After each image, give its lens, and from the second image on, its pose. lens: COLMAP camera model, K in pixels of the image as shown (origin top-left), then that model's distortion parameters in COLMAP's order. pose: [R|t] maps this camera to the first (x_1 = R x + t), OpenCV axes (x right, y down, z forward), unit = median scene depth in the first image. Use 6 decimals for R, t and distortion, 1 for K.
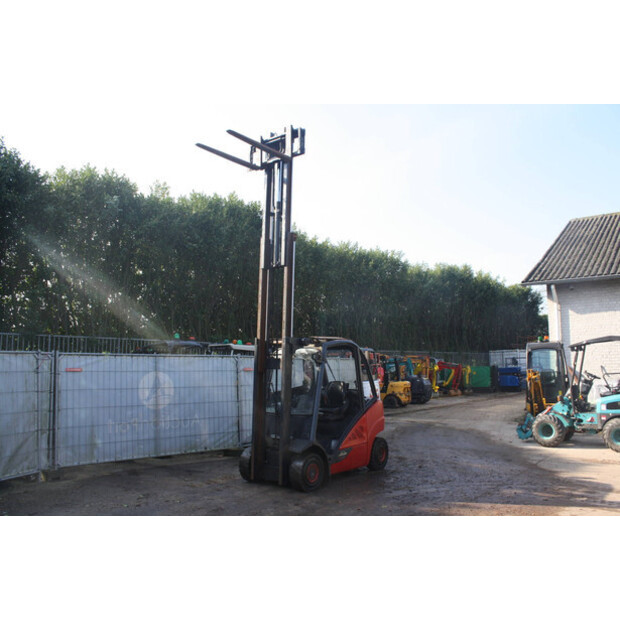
lens RADIAL K [[524.4, 0, 310.0], [0, 524.4, 310.0], [0, 0, 1]] dist [-0.168780, 0.160068]
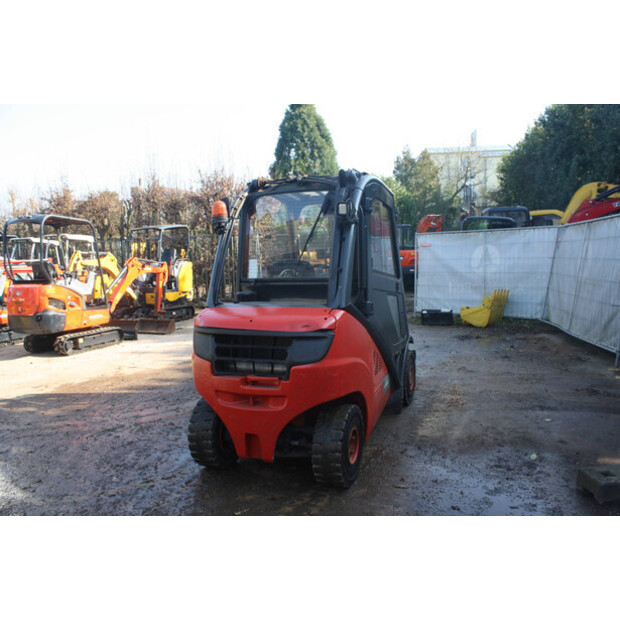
lens RADIAL K [[524.4, 0, 310.0], [0, 524.4, 310.0], [0, 0, 1]] dist [-0.168780, 0.160068]
pose [[-0.960935, 0.063831, -0.269312, 0.163986], [0.061799, 0.997960, 0.016023, 0.170829], [0.269785, -0.001246, -0.962920, 1.433167]]
